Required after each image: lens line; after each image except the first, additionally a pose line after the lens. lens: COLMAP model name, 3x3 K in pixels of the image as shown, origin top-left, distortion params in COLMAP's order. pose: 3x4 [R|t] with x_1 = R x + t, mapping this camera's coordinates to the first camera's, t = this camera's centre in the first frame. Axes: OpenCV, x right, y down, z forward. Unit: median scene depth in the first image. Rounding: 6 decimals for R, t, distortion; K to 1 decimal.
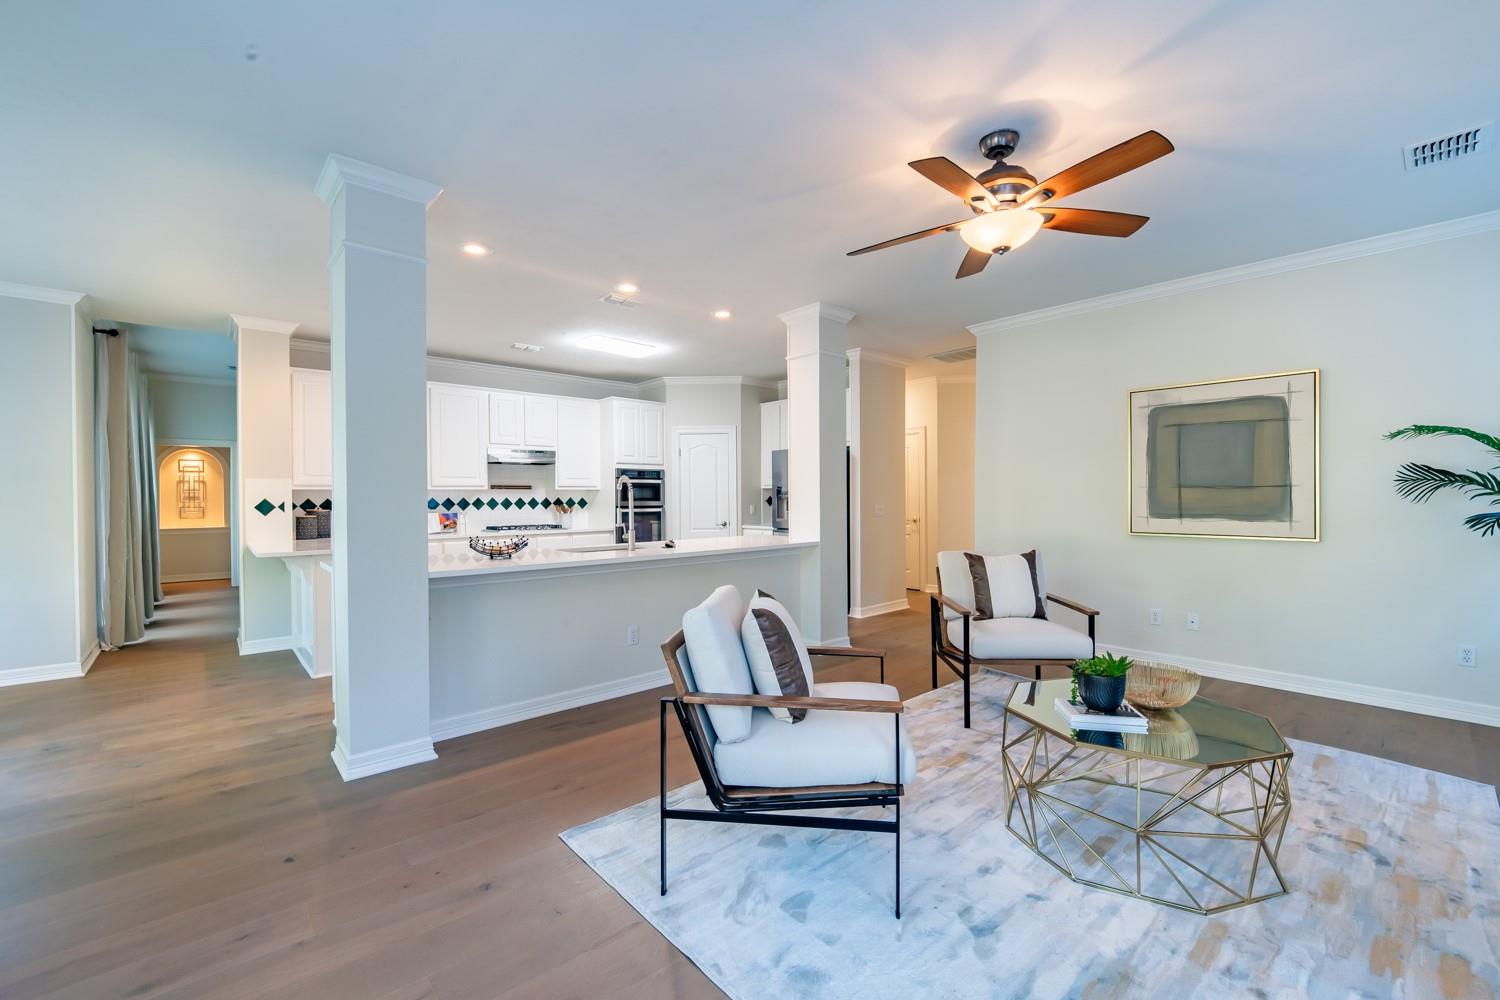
lens RADIAL K [[611.5, 0, 755.2], [0, 611.5, 501.5], [0, 0, 1]] dist [-0.008733, 0.000020]
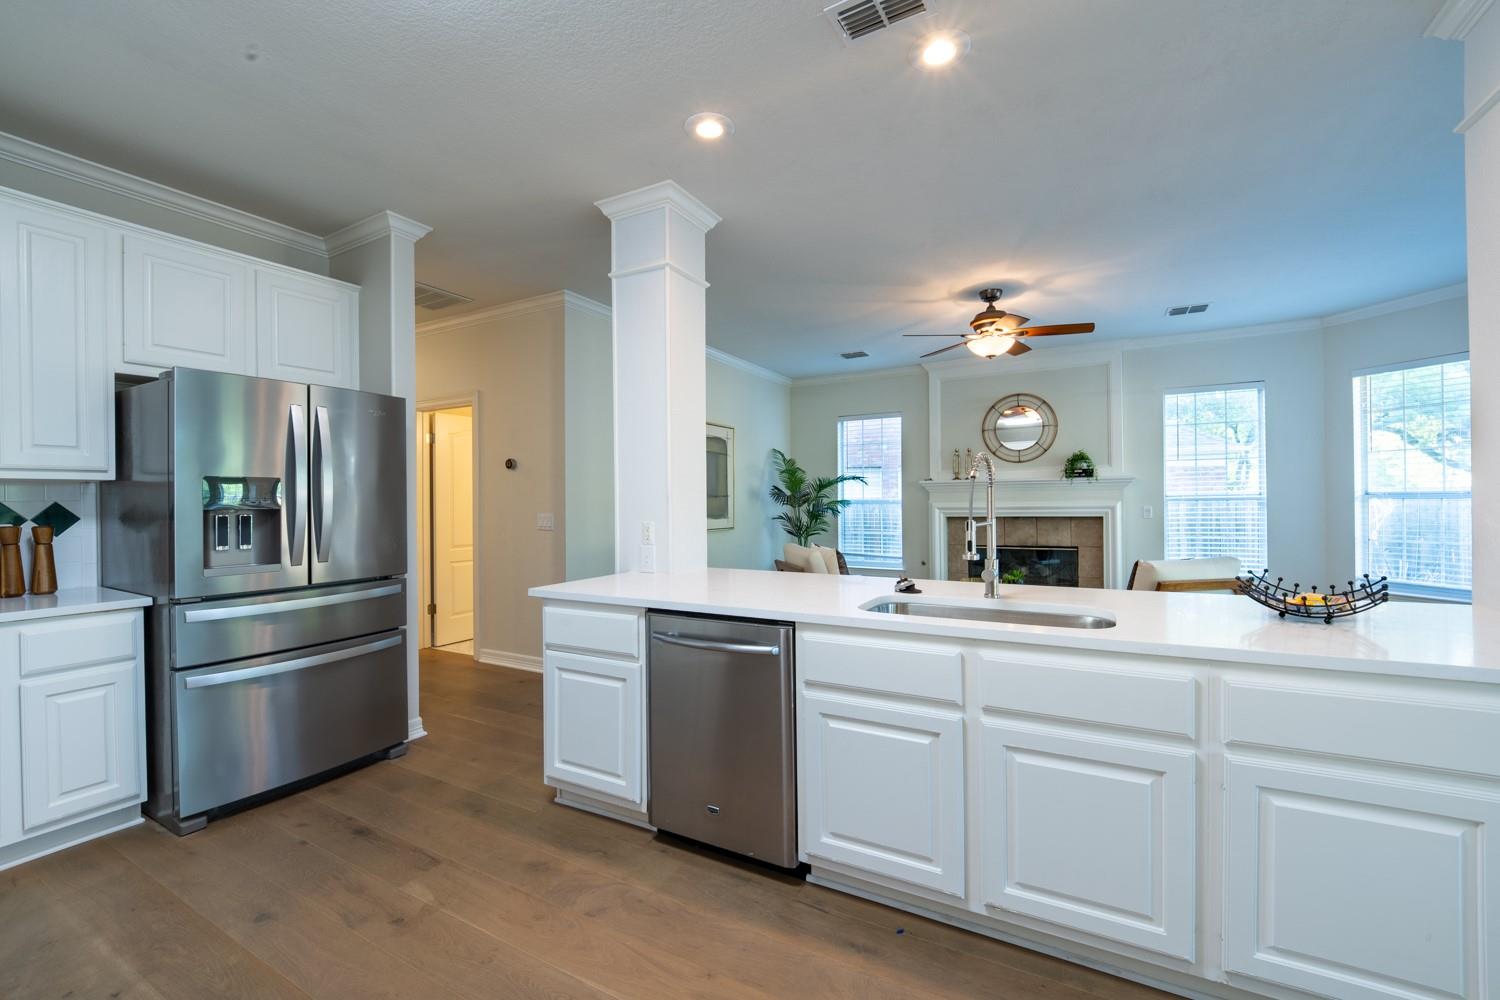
lens RADIAL K [[625.8, 0, 746.9], [0, 625.8, 499.8], [0, 0, 1]] dist [0.013171, -0.017097]
pose [[-0.310066, 0.011023, 0.950651, -0.394116], [0.018558, 0.999812, -0.005540, -0.003239], [-0.950534, 0.015924, -0.310213, 0.825575]]
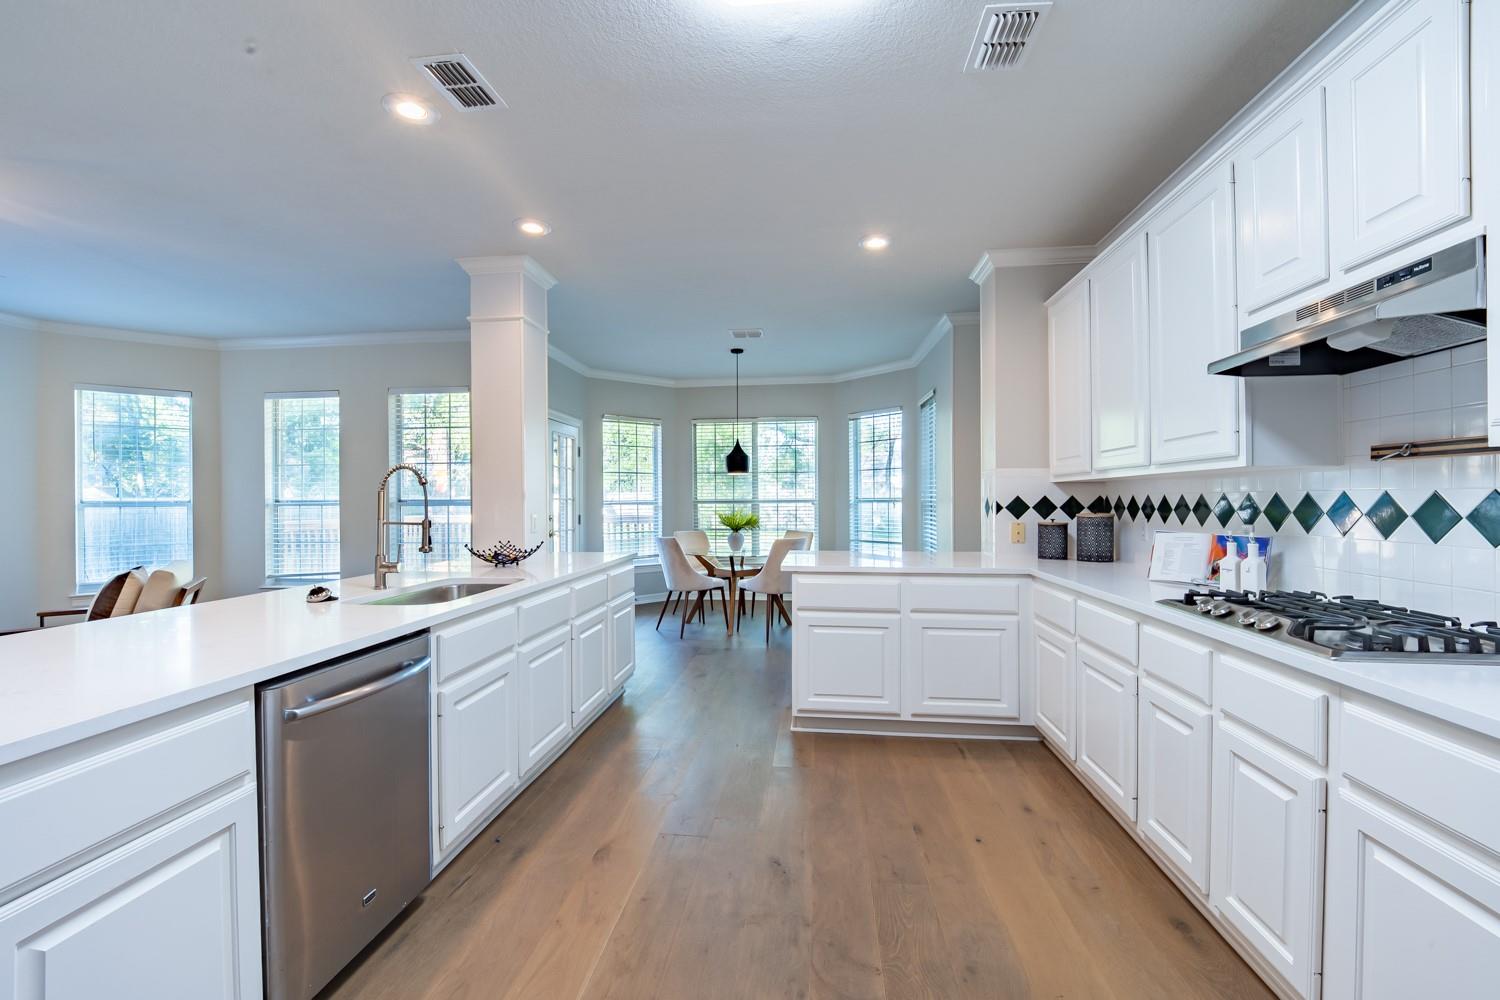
lens RADIAL K [[625.8, 0, 746.9], [0, 625.8, 499.8], [0, 0, 1]] dist [0.013171, -0.017097]
pose [[-0.753758, 0.010361, -0.657070, -0.041629], [0.005505, 0.999940, 0.009453, -0.006980], [0.657129, 0.003508, -0.753770, 1.026551]]
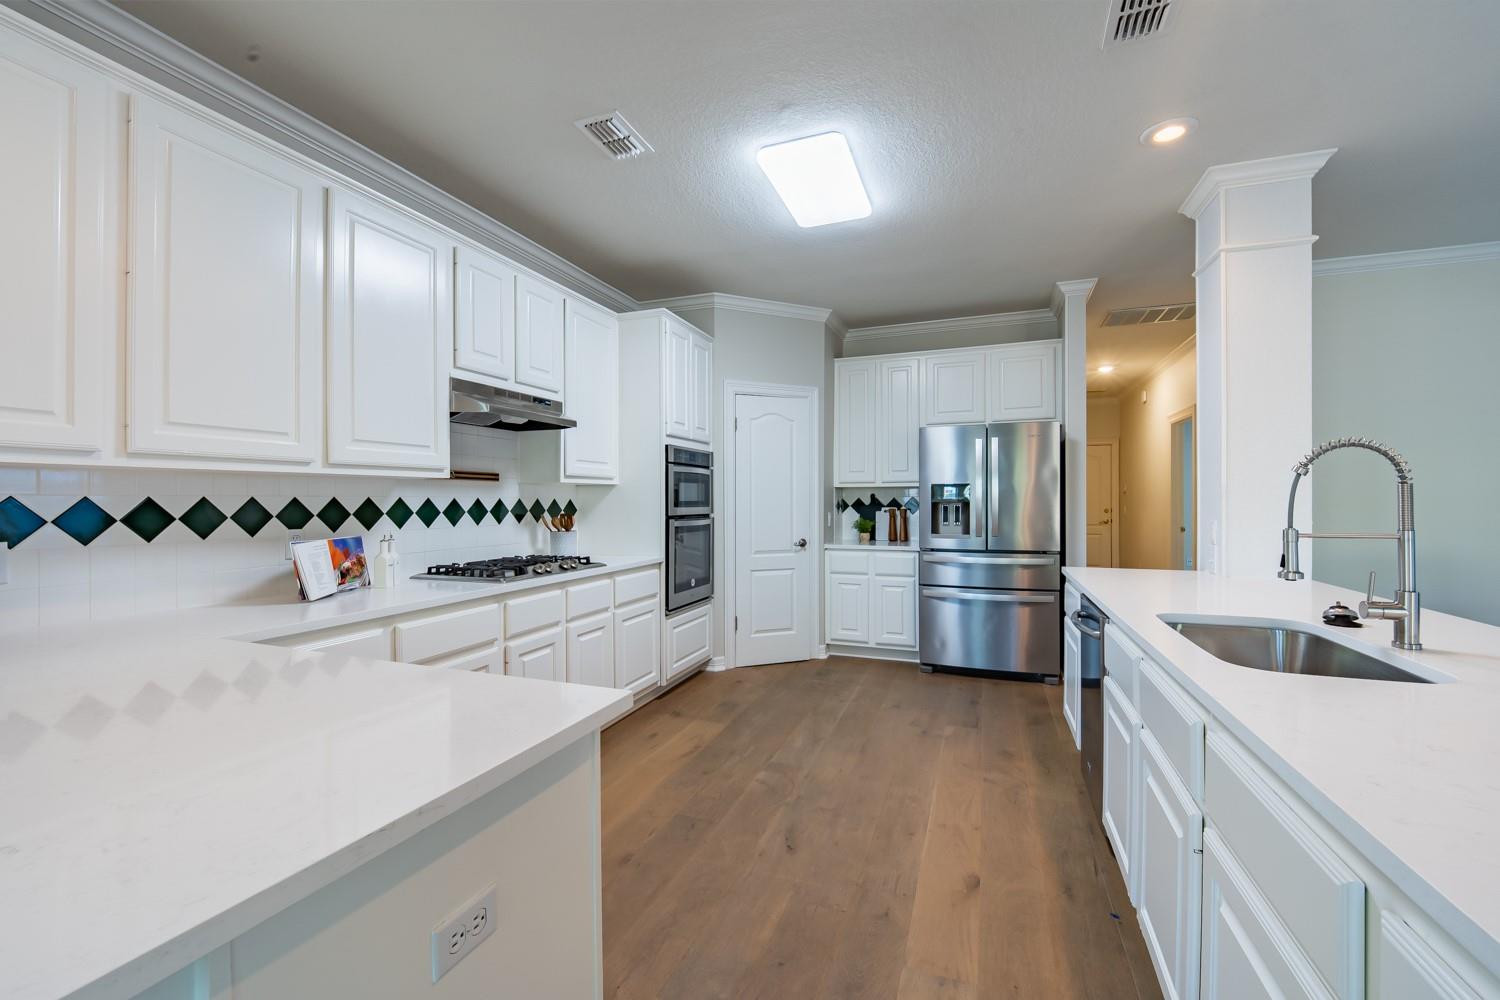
lens RADIAL K [[618.5, 0, 750.0], [0, 618.5, 500.0], [0, 0, 1]] dist [0.013721, -0.016683]
pose [[0.892606, 0.004927, 0.450810, -0.427082], [-0.000451, 0.999950, -0.010035, -0.000808], [-0.450836, 0.008754, 0.892564, 0.513400]]
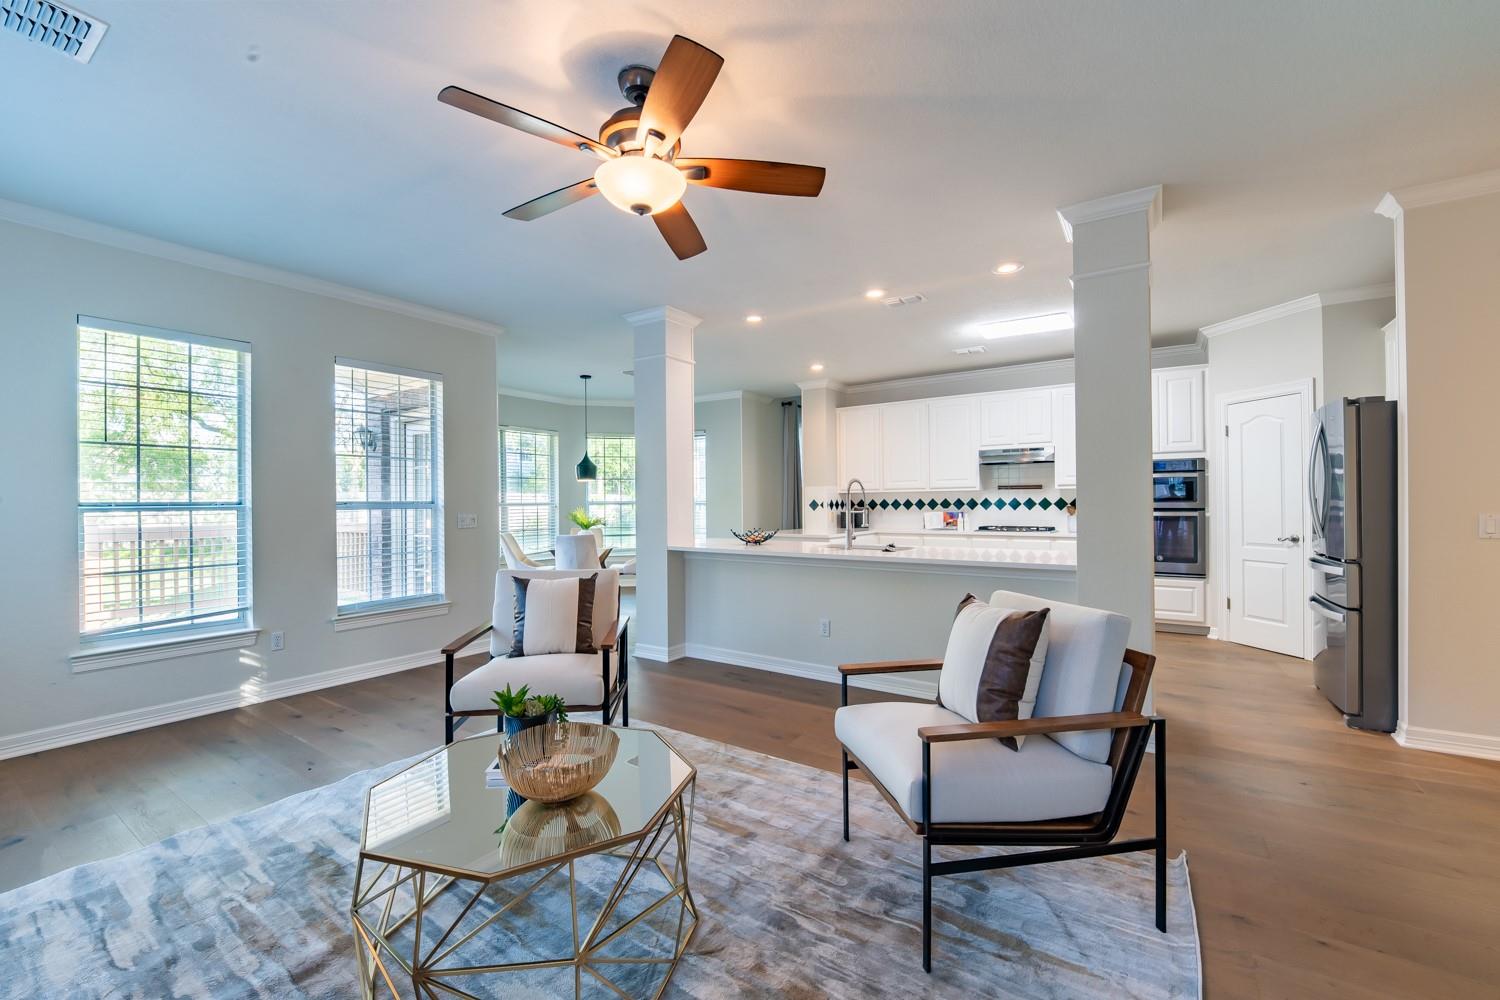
lens RADIAL K [[618.5, 0, 750.0], [0, 618.5, 500.0], [0, 0, 1]] dist [0.013721, -0.016683]
pose [[0.235933, 0.001706, -0.971768, 0.477925], [-0.000567, 0.999999, 0.001618, -0.004270], [0.971769, 0.000170, 0.235934, 0.352416]]
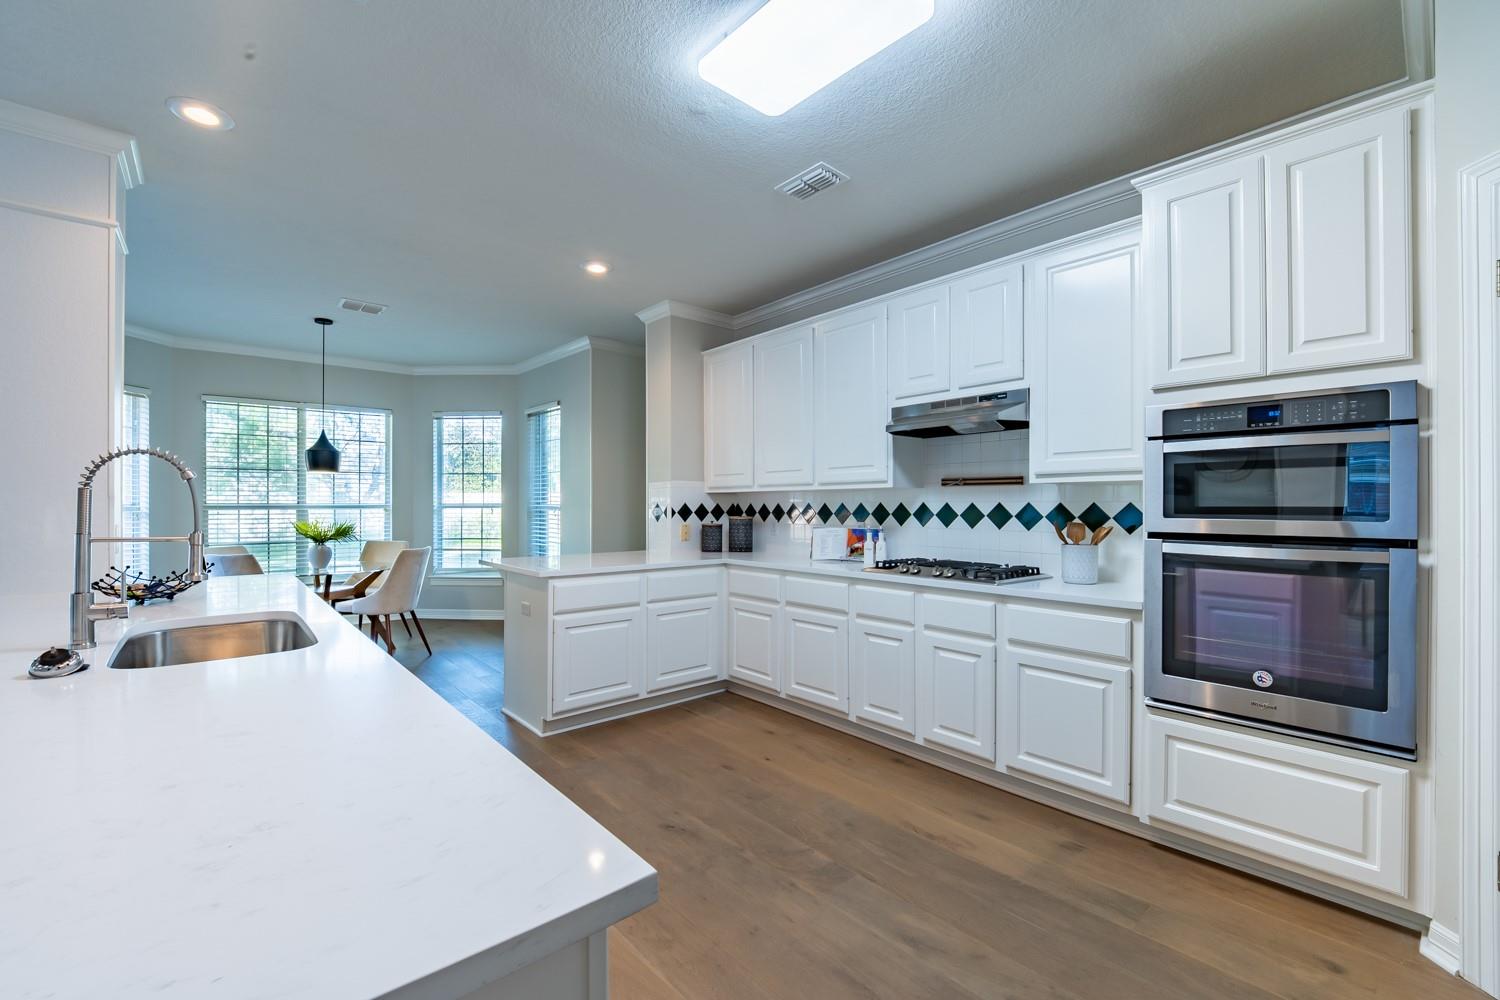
lens RADIAL K [[622.4, 0, 744.3], [0, 622.4, 503.8], [0, 0, 1]] dist [0.011551, -0.014471]
pose [[-0.025721, 0.004975, -0.999657, 0.094551], [-0.007243, 0.999960, 0.005163, -0.007072], [0.999643, 0.007373, -0.025684, 0.848406]]
